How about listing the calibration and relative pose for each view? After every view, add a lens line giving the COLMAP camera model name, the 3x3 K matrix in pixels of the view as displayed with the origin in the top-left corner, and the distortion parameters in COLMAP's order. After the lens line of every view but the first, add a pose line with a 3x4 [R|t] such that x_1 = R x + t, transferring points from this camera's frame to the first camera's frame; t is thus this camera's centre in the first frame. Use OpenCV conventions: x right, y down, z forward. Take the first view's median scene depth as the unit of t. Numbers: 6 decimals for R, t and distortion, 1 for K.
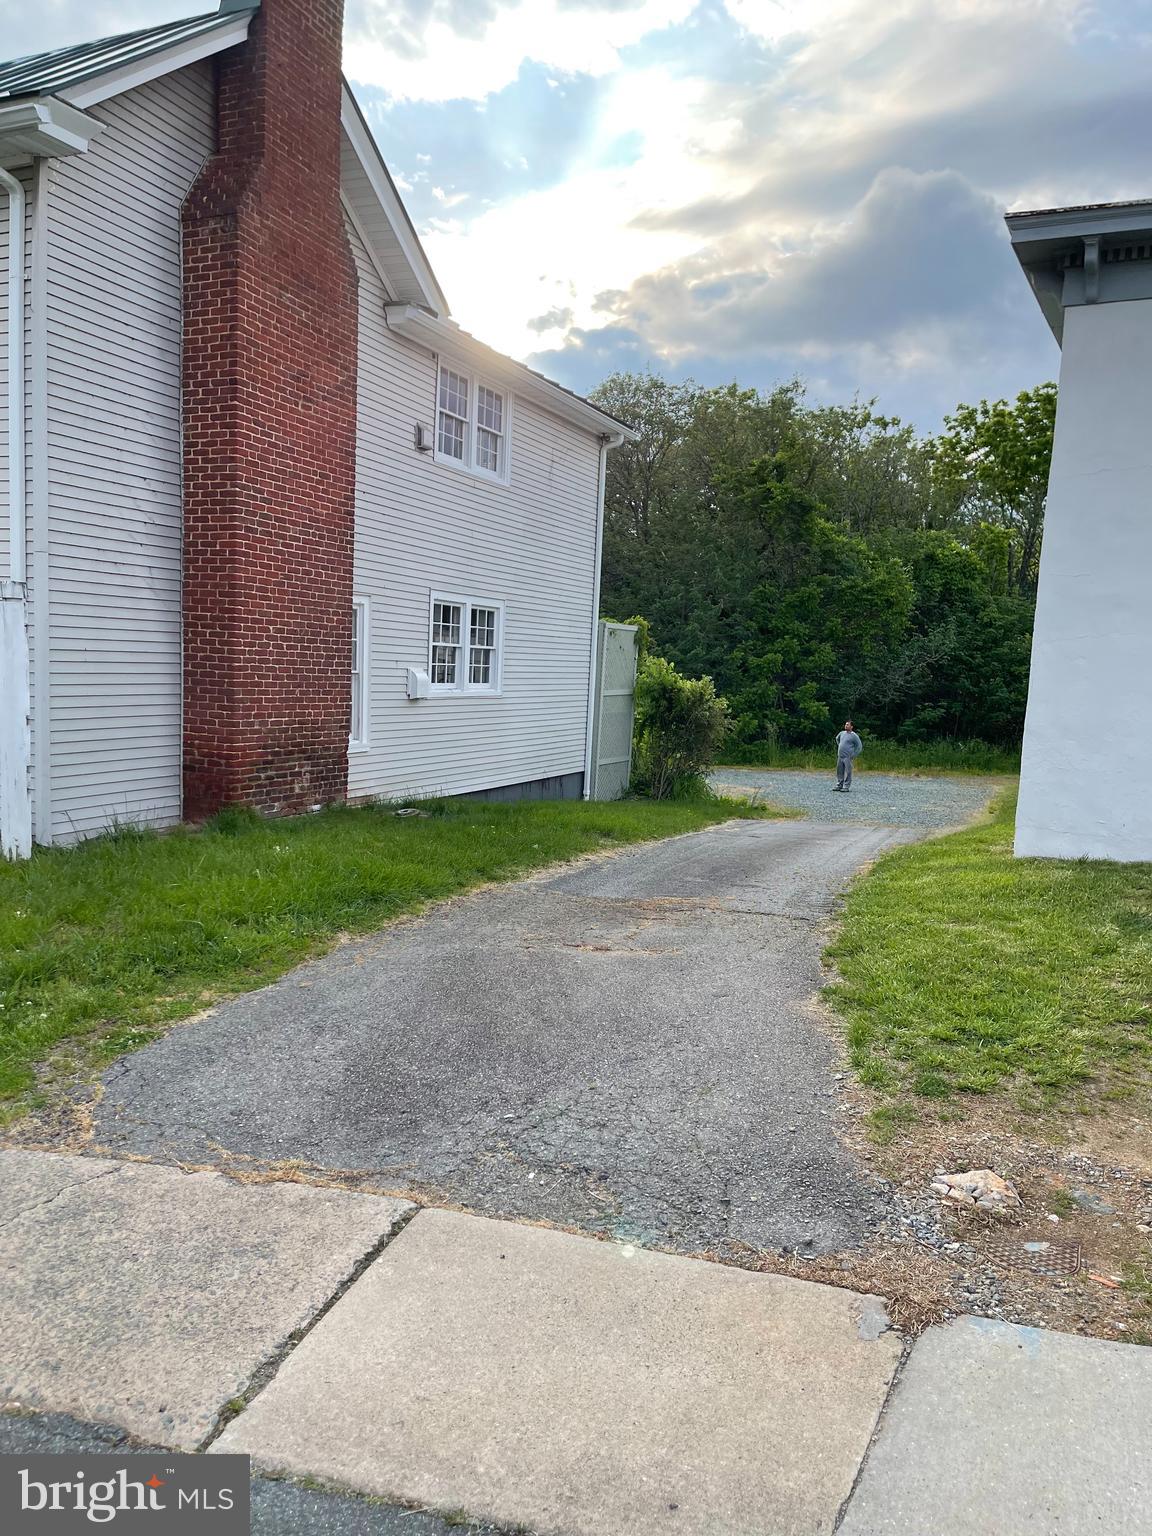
lens RADIAL K [[1171.8, 0, 601.9], [0, 1171.8, 766.8], [0, 0, 1]] dist [0.072121, -0.085697]
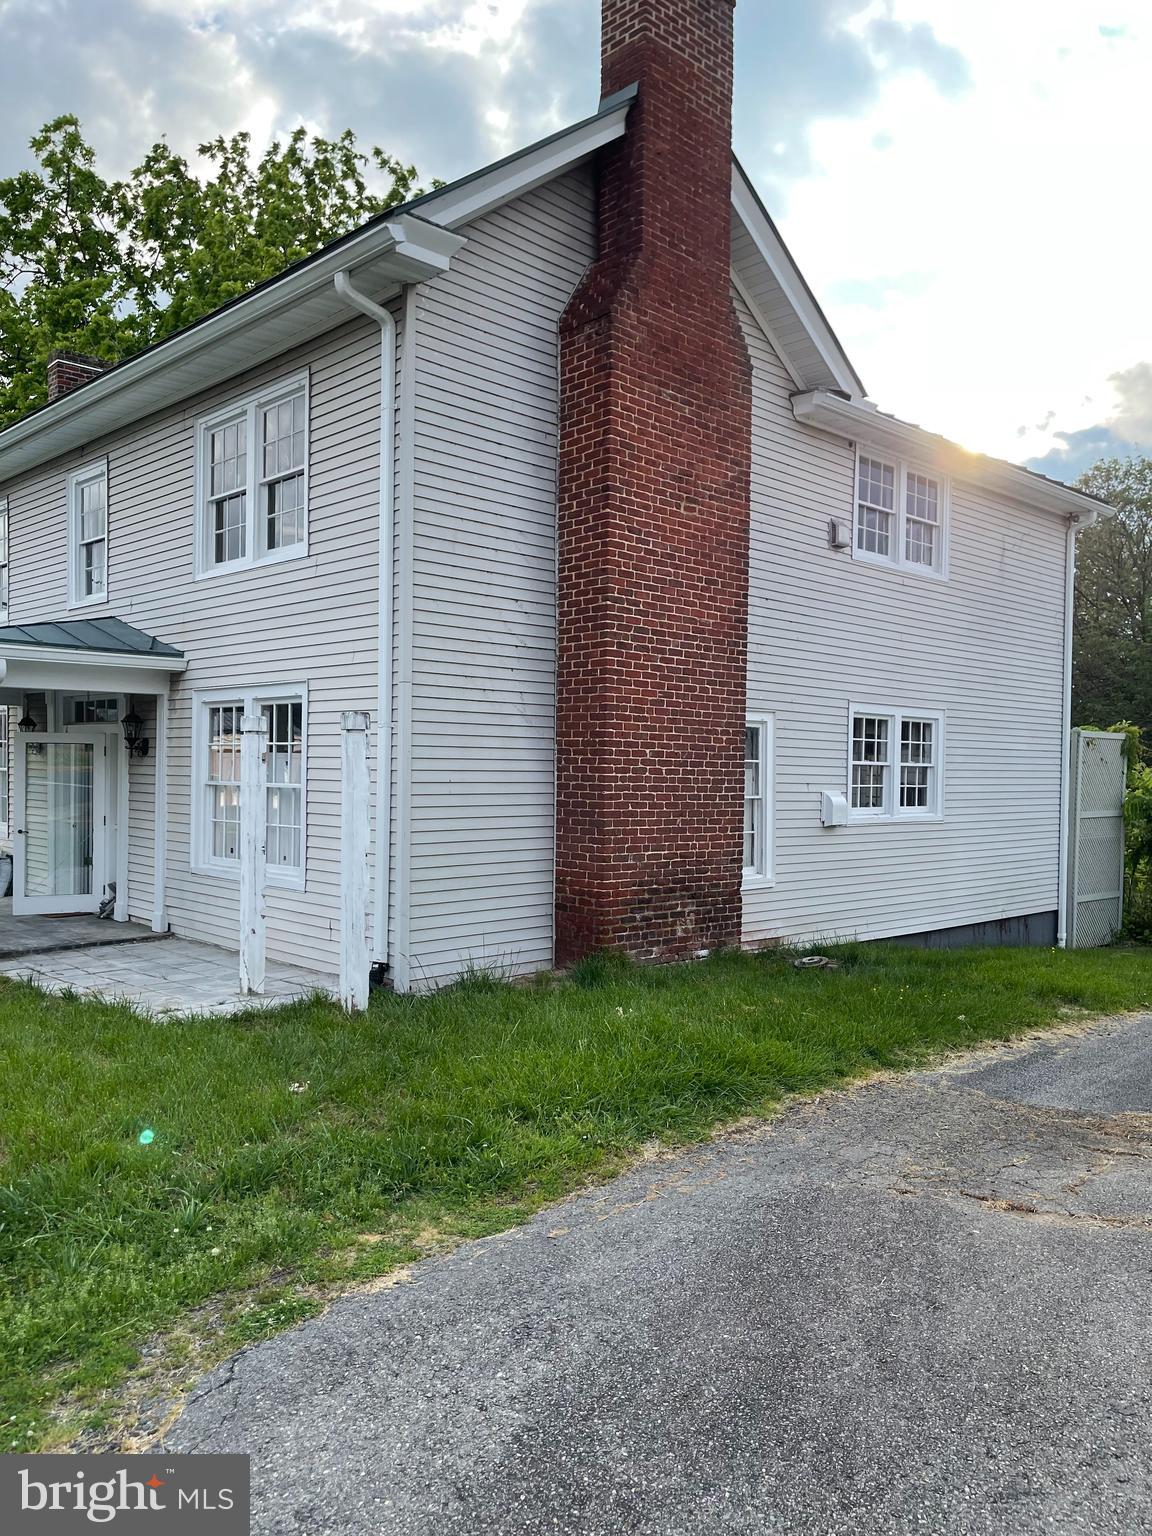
lens RADIAL K [[1171.8, 0, 565.9], [0, 1171.8, 776.2], [0, 0, 1]] dist [0.072121, -0.085697]
pose [[0.910659, -0.031255, -0.411974, 0.031610], [-0.009420, 0.995305, -0.096331, -0.012551], [0.413050, 0.091605, 0.906089, 0.171240]]
